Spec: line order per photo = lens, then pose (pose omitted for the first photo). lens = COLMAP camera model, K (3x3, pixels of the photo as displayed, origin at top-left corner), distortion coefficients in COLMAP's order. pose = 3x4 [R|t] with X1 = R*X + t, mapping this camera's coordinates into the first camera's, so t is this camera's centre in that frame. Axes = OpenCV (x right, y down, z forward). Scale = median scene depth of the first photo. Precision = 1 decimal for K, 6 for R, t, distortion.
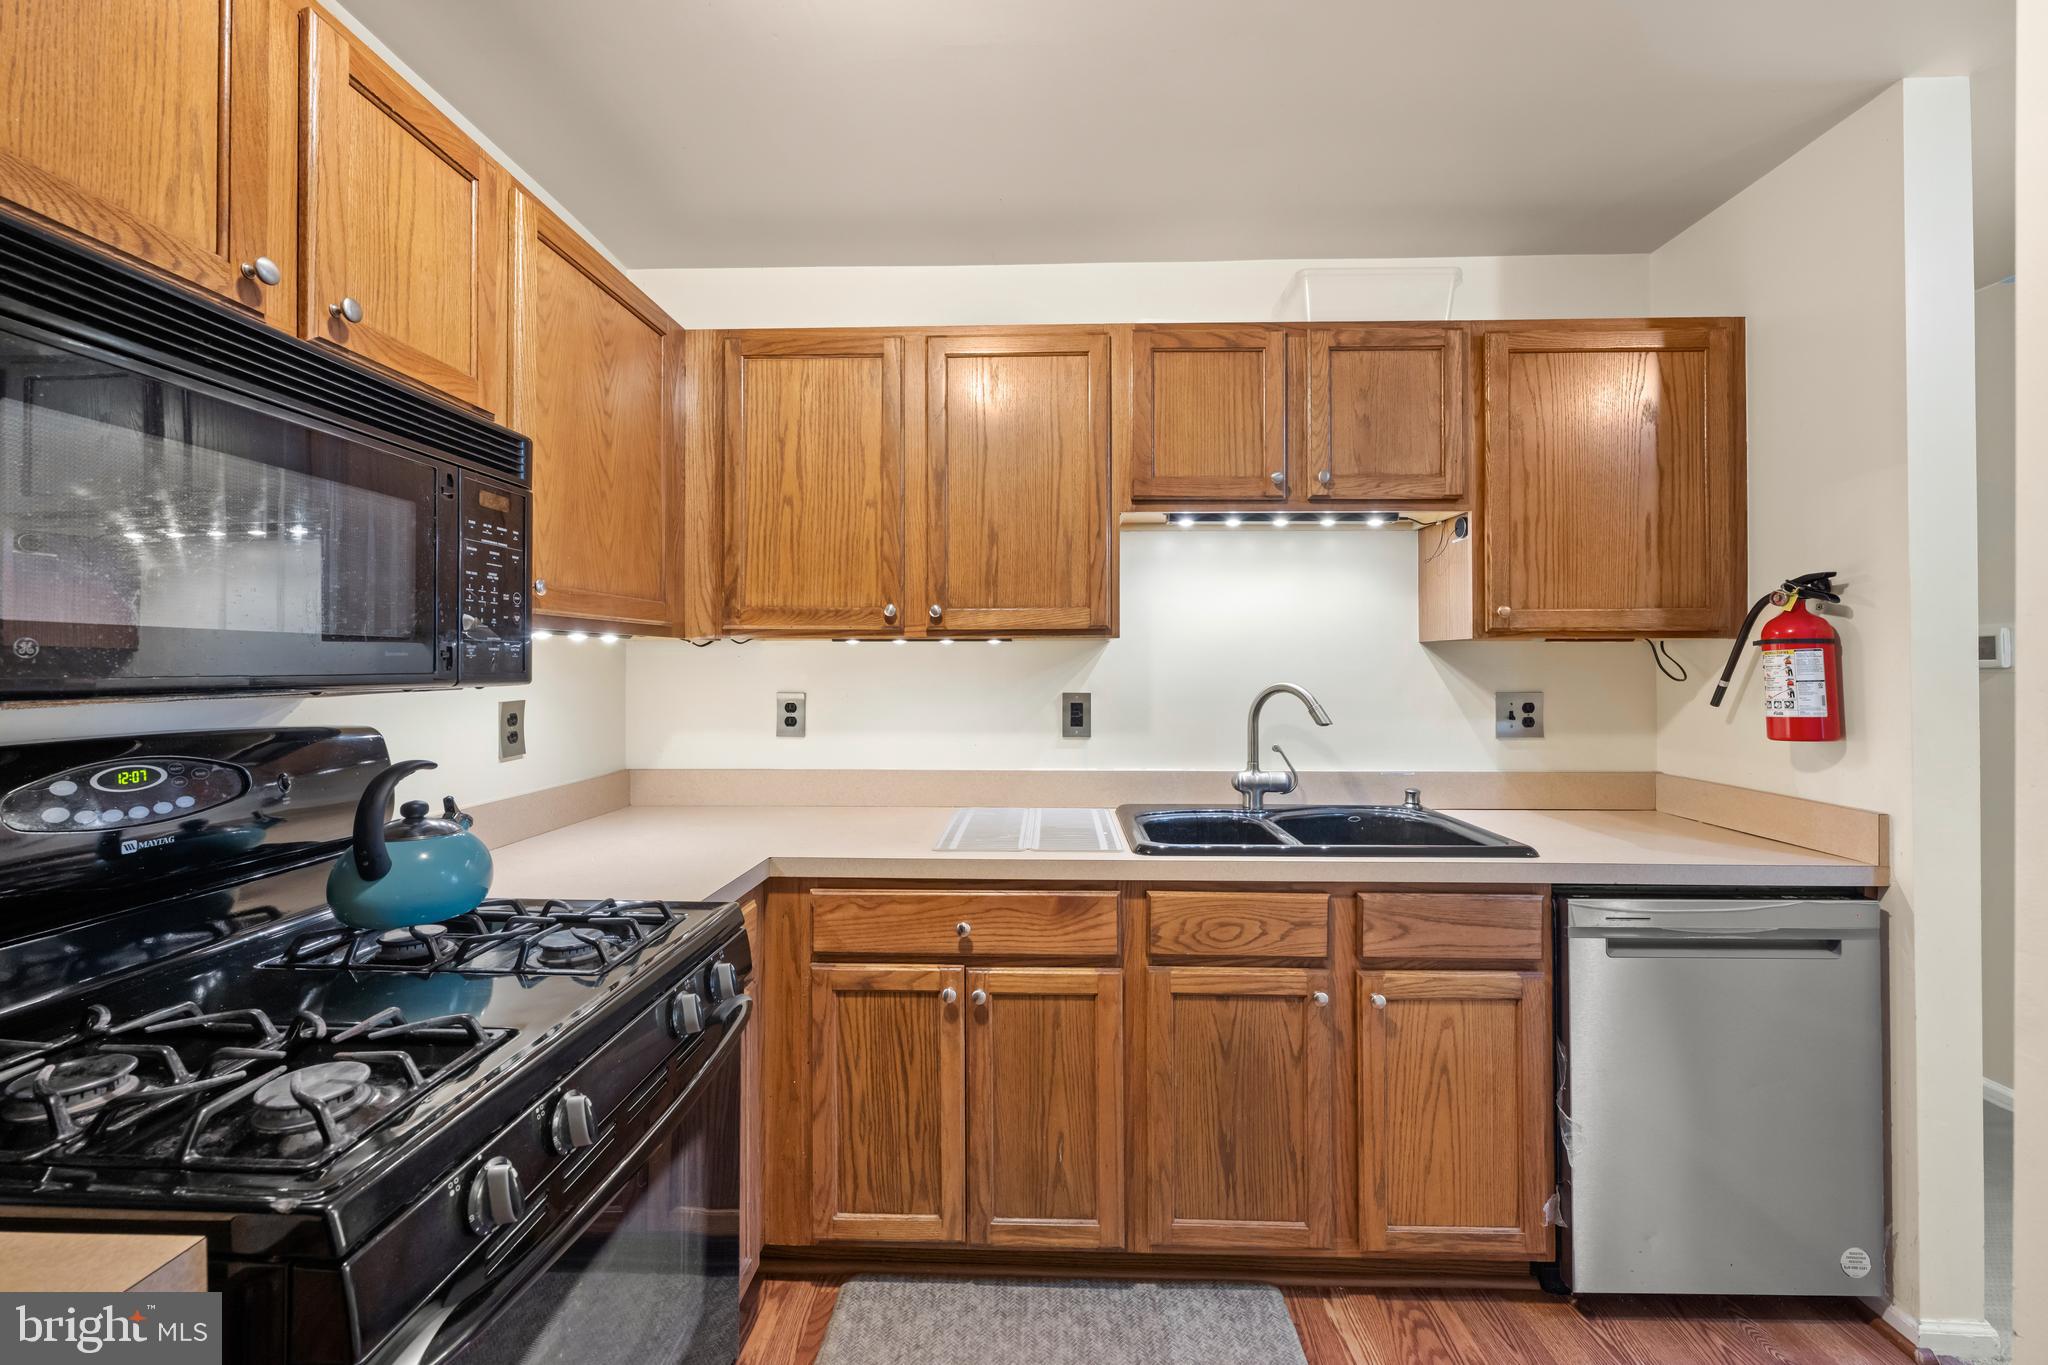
lens RADIAL K [[833.4, 0, 1026.0], [0, 833.4, 661.9], [0, 0, 1]] dist [0.000116, 0.000051]
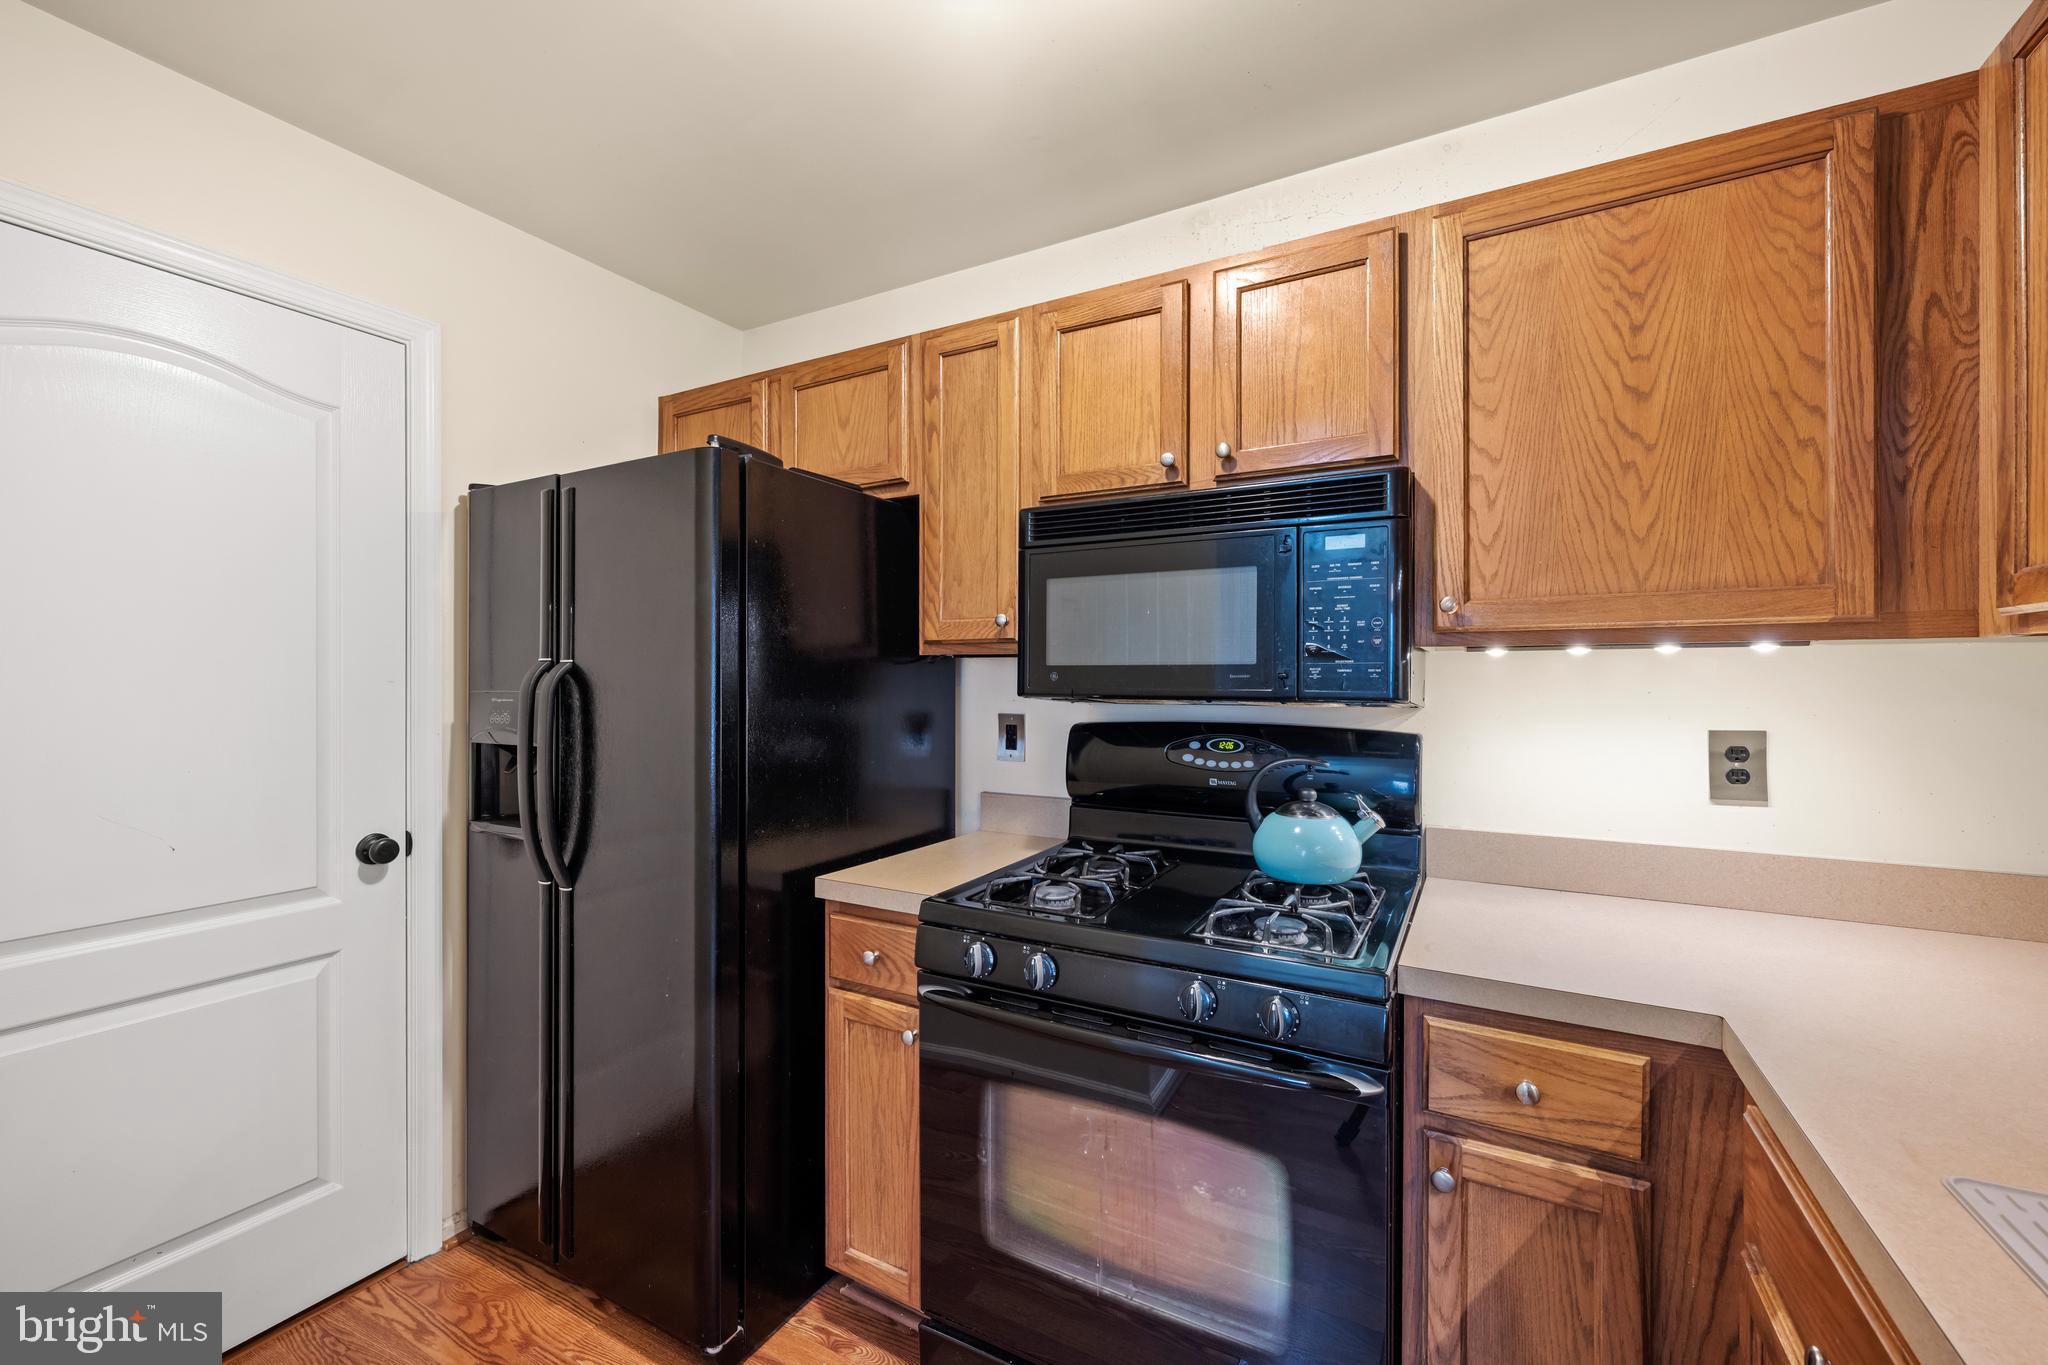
lens RADIAL K [[840.3, 0, 1024.0], [0, 840.3, 682.5], [0, 0, 1]] dist [-0.000331, 0.000319]
pose [[-0.458573, -0.000041, -0.888657, 0.481930], [0.001810, 0.999998, -0.000980, 0.001704], [0.888655, -0.002058, -0.458572, 0.918448]]
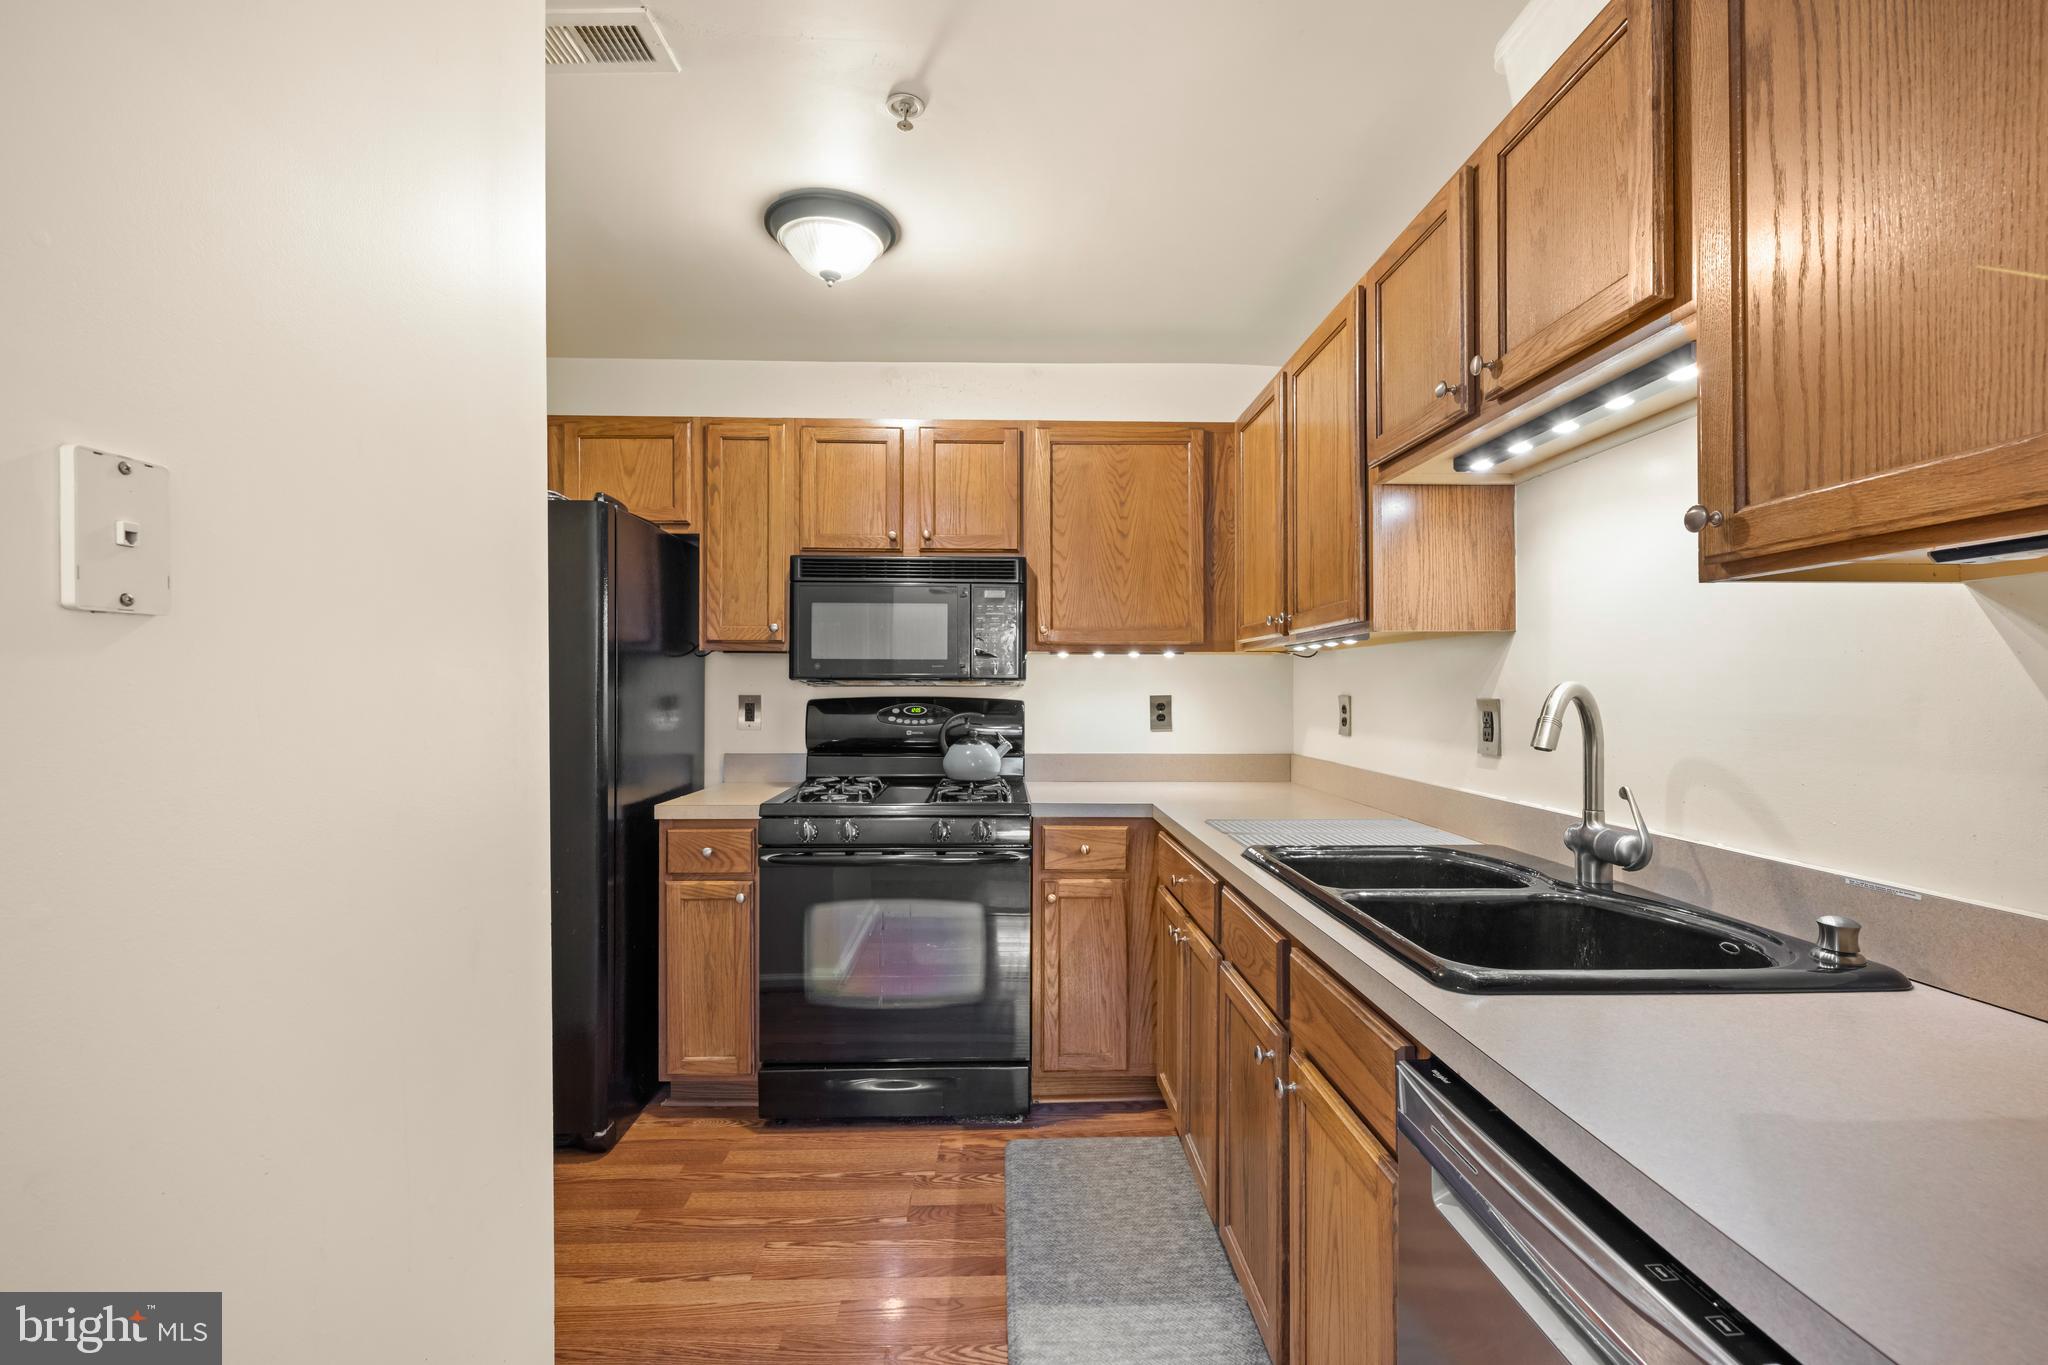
lens RADIAL K [[888.5, 0, 1024.0], [0, 888.5, 682.5], [0, 0, 1]] dist [0.000476, 0.000021]
pose [[0.058473, -0.006083, -0.998270, 1.321491], [0.002216, 0.999980, -0.005964, 0.038716], [0.998287, -0.001863, 0.058486, 0.759364]]
